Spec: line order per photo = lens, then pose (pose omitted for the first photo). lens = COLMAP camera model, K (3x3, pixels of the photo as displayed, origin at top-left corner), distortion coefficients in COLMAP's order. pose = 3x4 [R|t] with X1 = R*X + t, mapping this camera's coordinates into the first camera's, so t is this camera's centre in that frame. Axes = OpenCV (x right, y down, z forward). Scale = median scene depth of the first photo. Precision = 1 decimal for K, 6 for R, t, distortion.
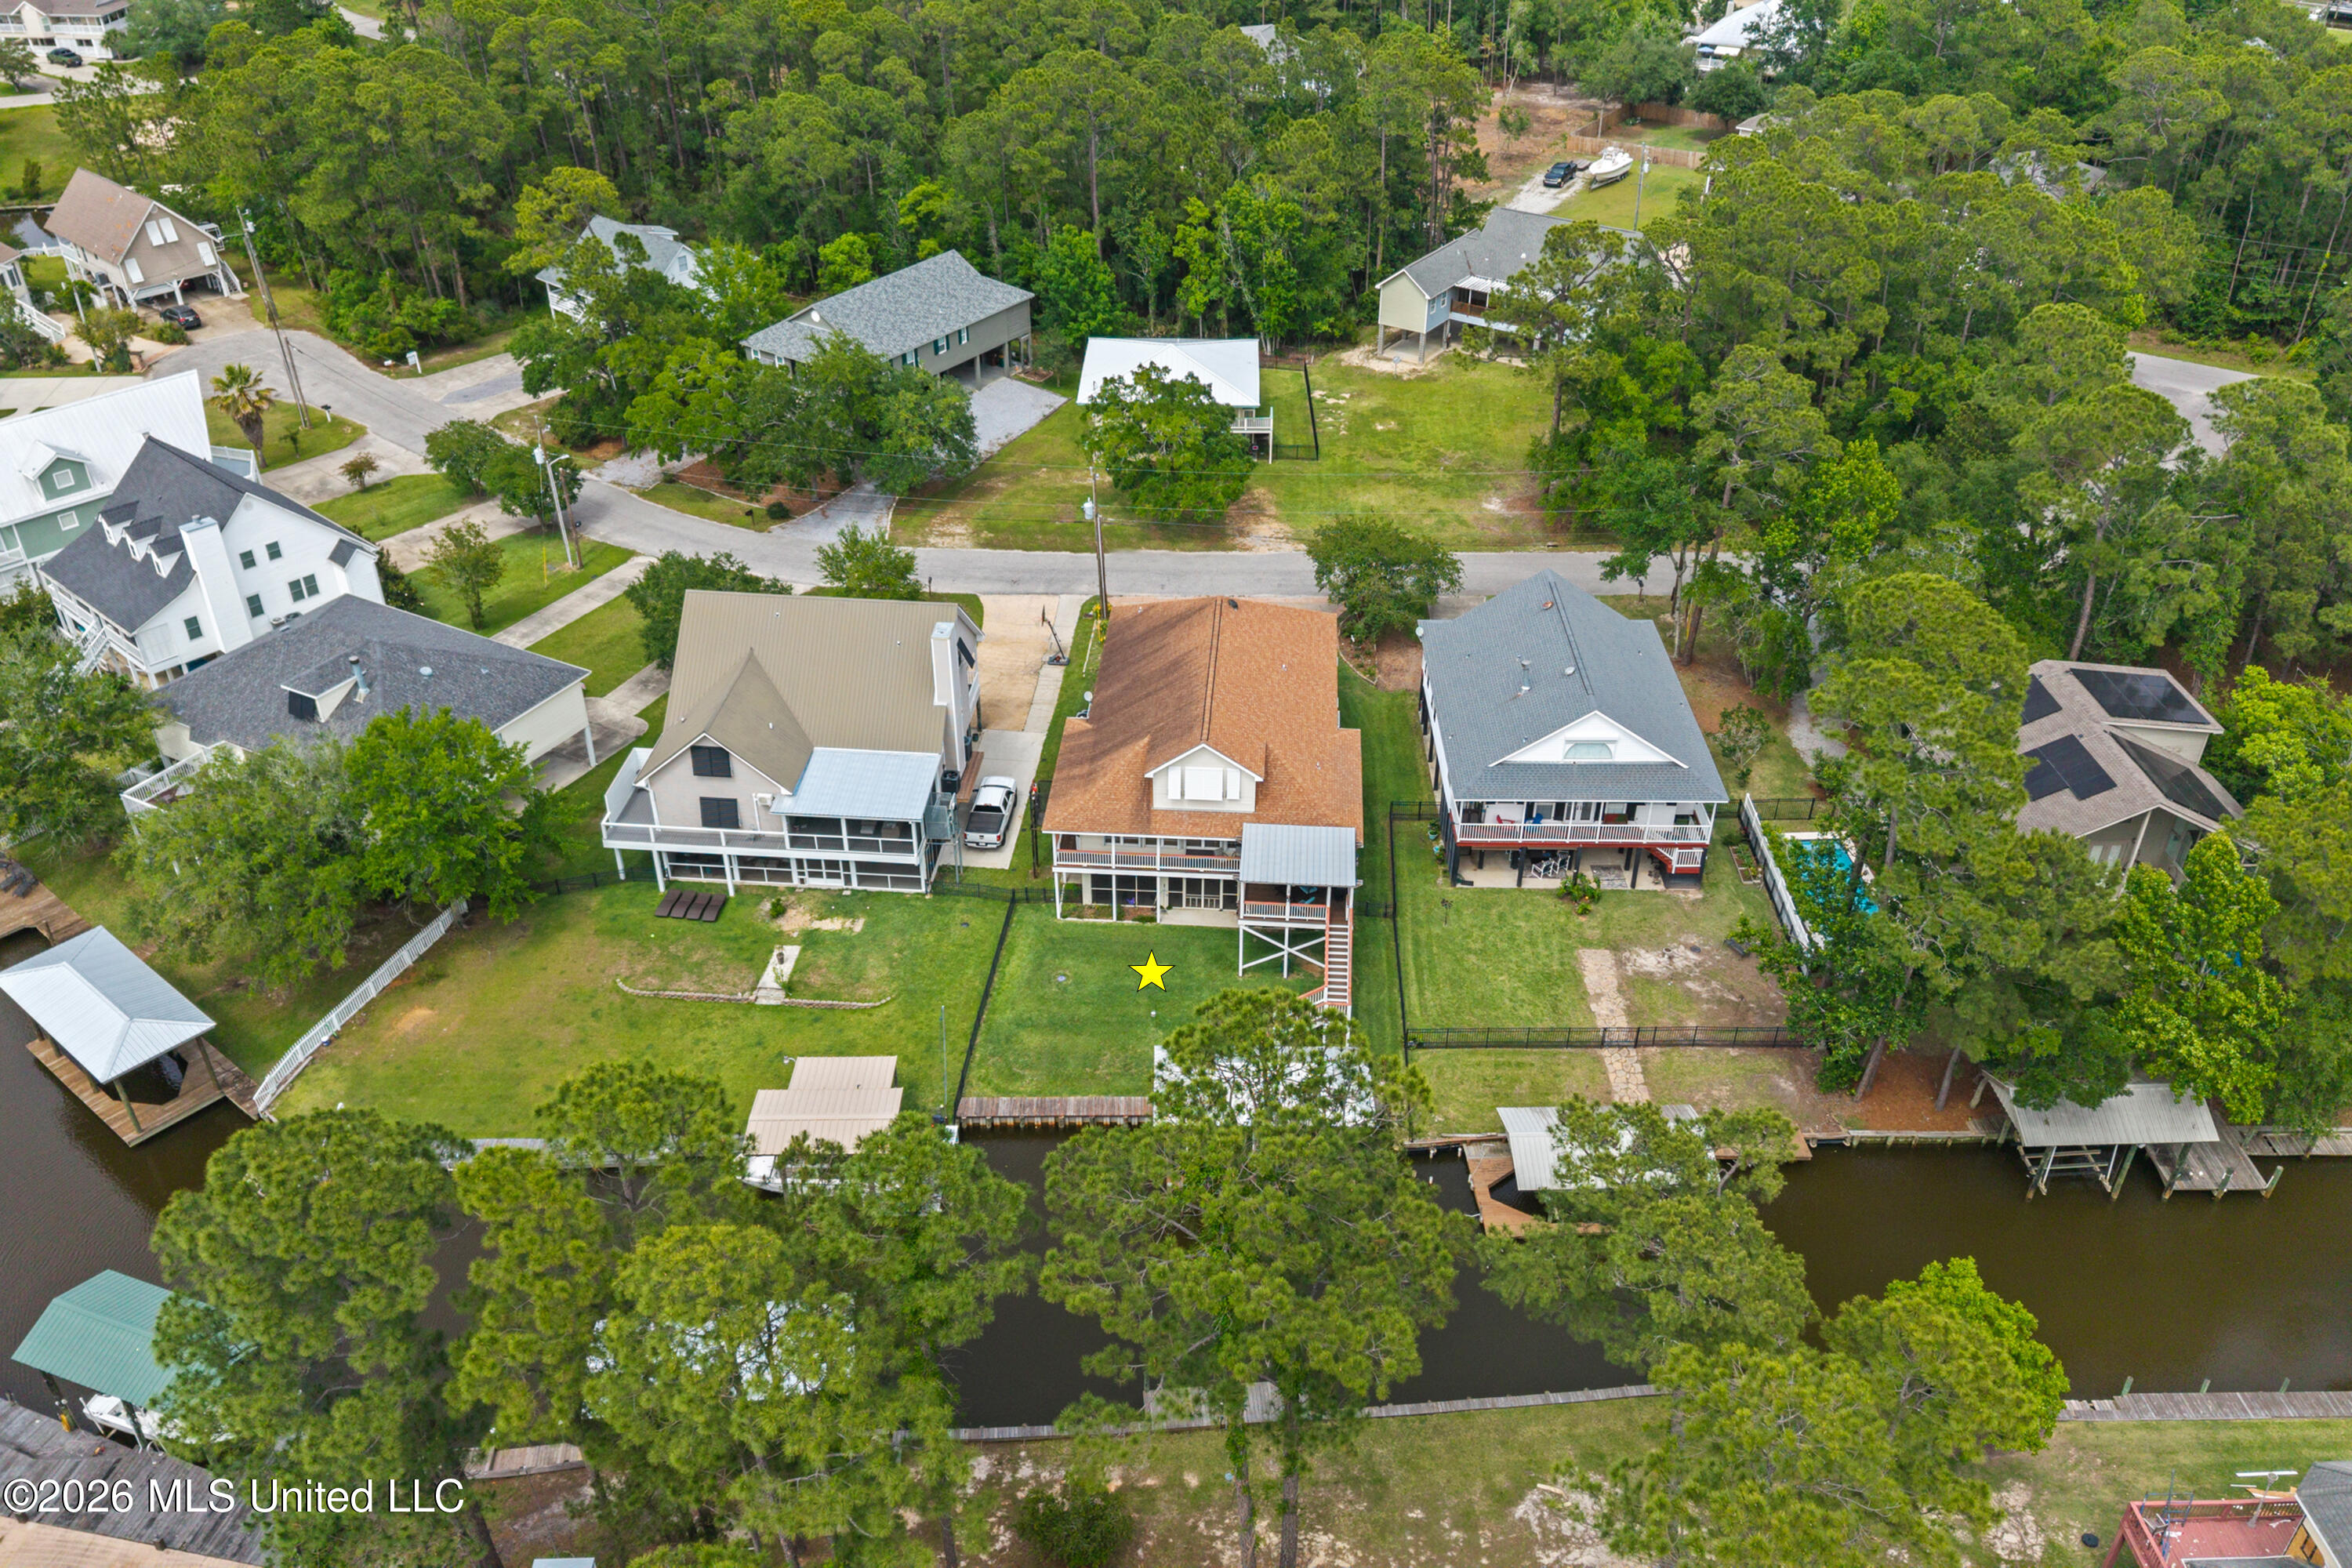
lens RADIAL K [[1823.0, 0, 1160.0], [0, 1823.0, 794.5], [0, 0, 1]] dist [0.049198, -0.071188]
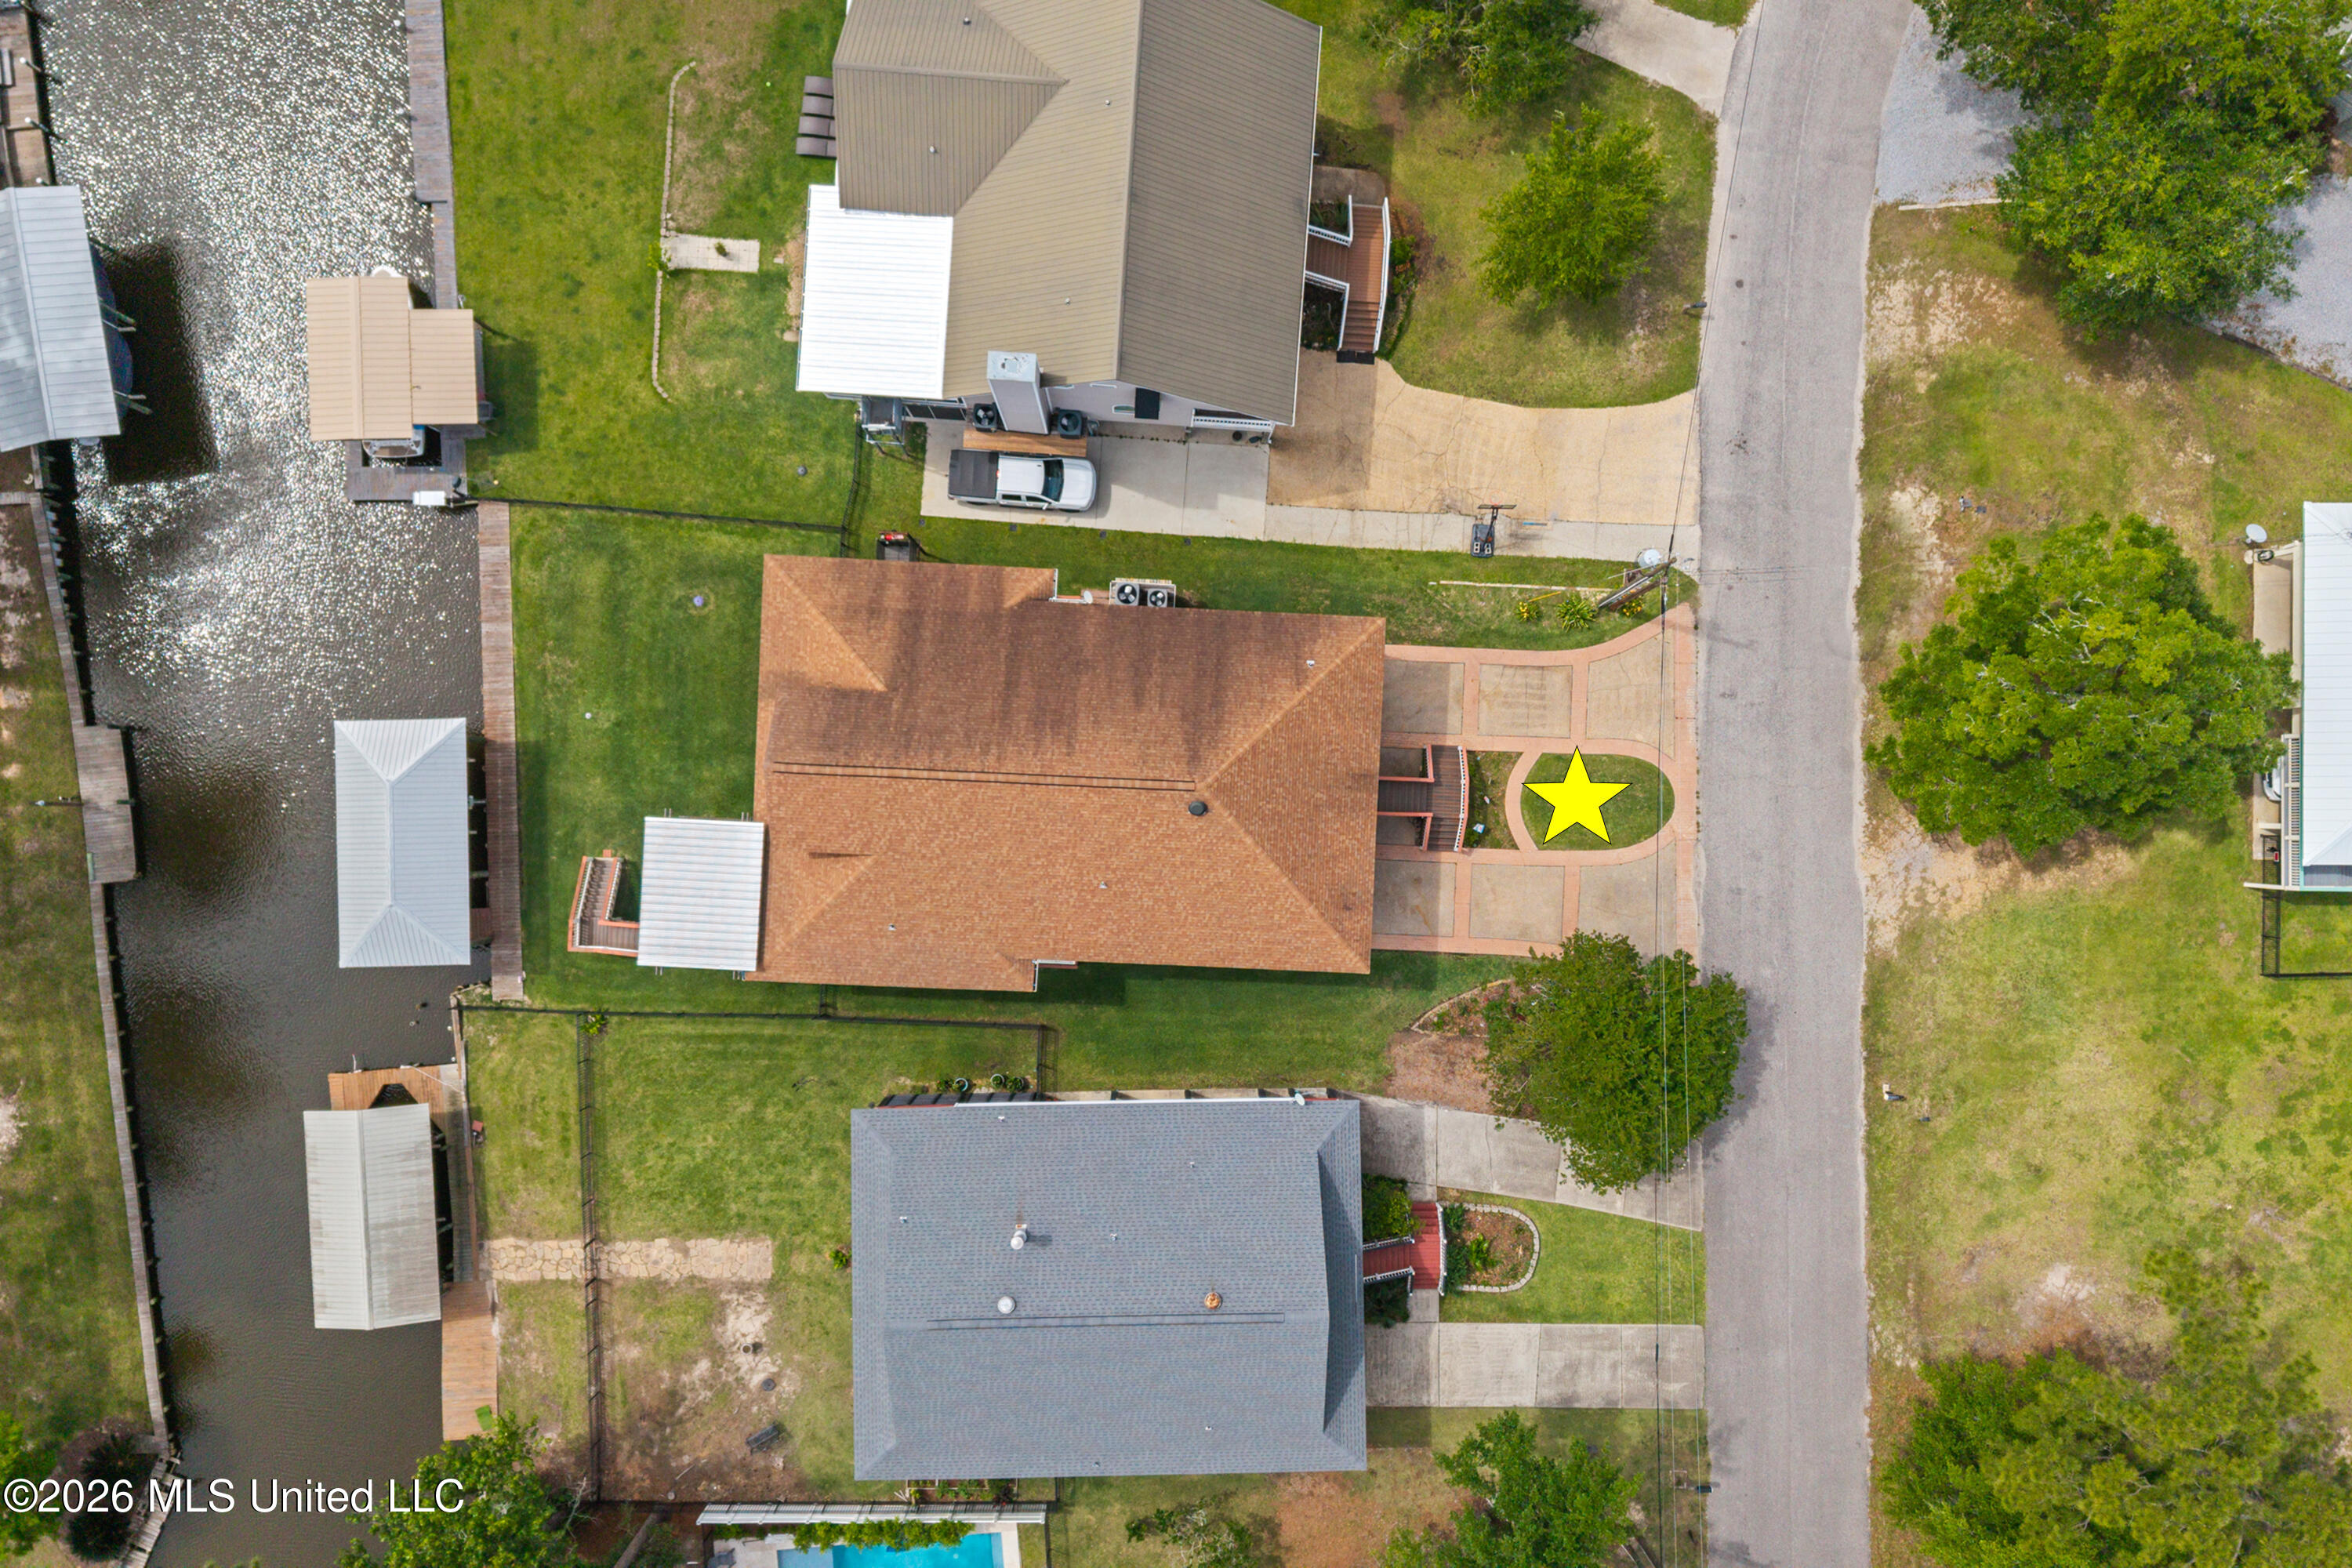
lens RADIAL K [[1790.5, 0, 1176.0], [0, 1790.5, 784.0], [0, 0, 1]] dist [0.034338, -0.054309]
pose [[0.031688, 0.999453, -0.009515, 0.029544], [-0.578485, 0.026102, 0.815275, -0.471544], [0.815077, -0.020330, 0.578996, 0.490024]]
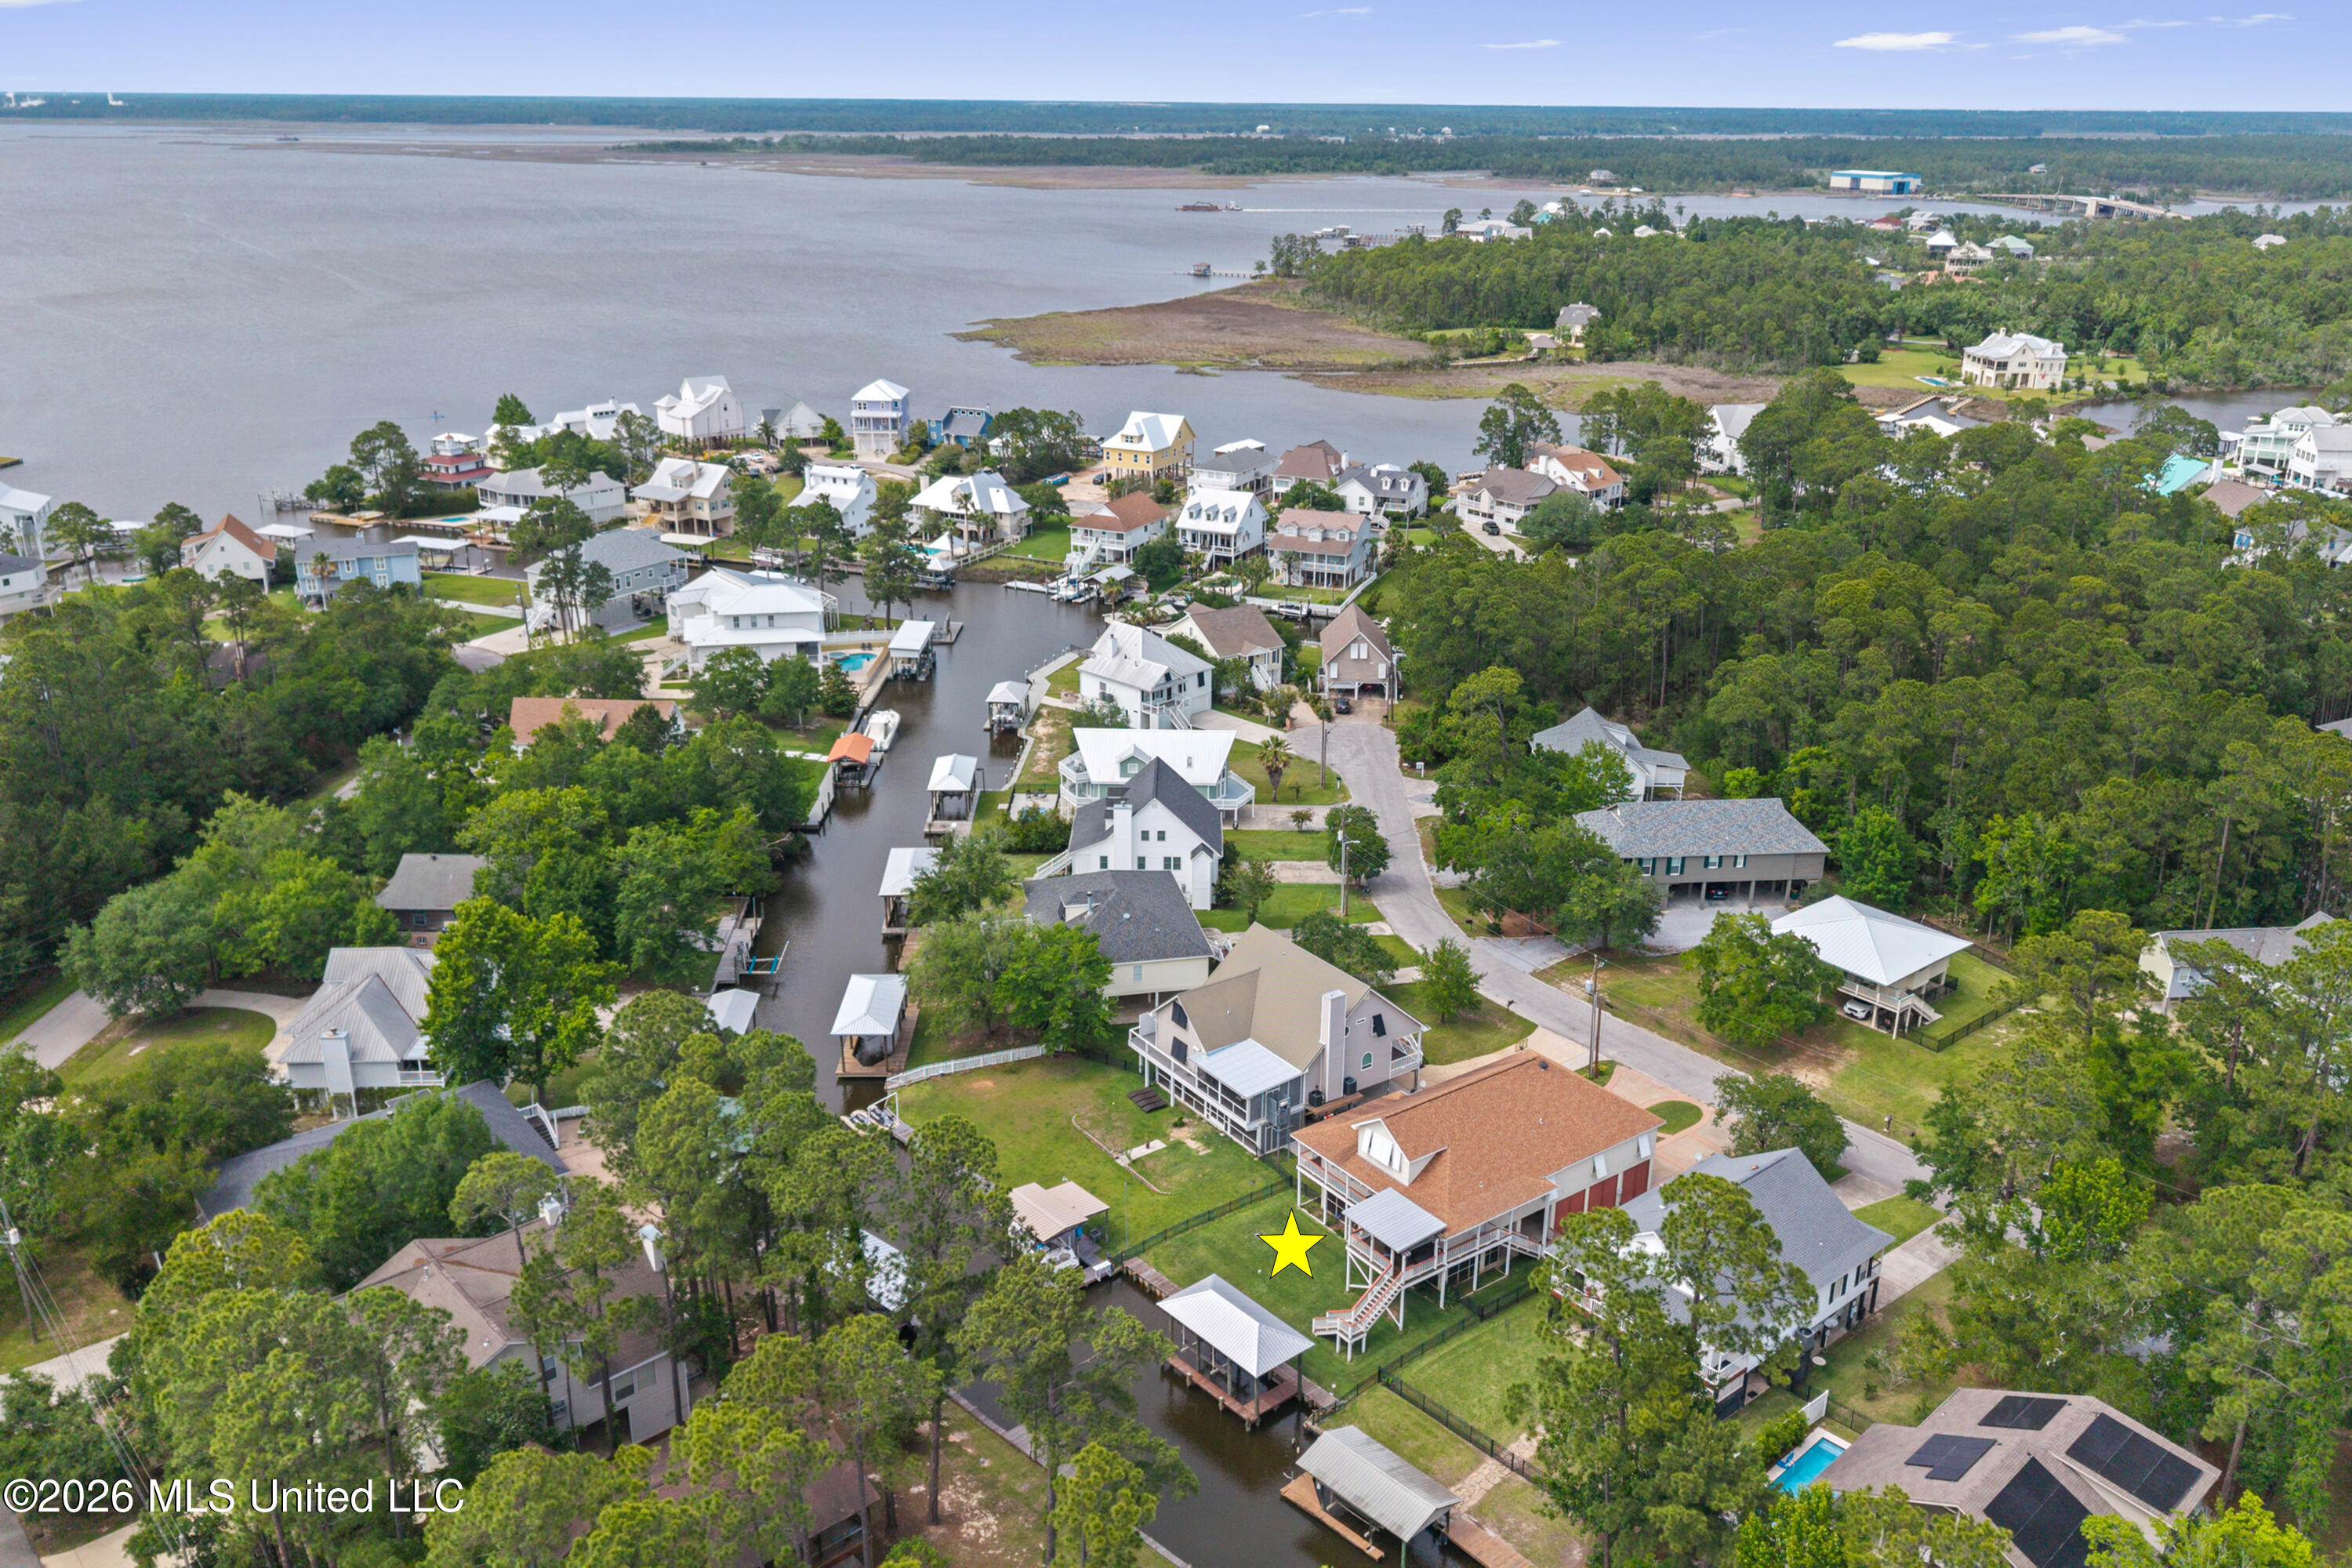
lens RADIAL K [[1790.5, 0, 1176.0], [0, 1790.5, 784.0], [0, 0, 1]] dist [0.034338, -0.054309]
pose [[0.651106, 0.264227, -0.711509, 0.574921], [-0.428310, 0.901830, -0.057045, -0.078278], [0.626587, 0.341888, 0.700358, -0.116014]]
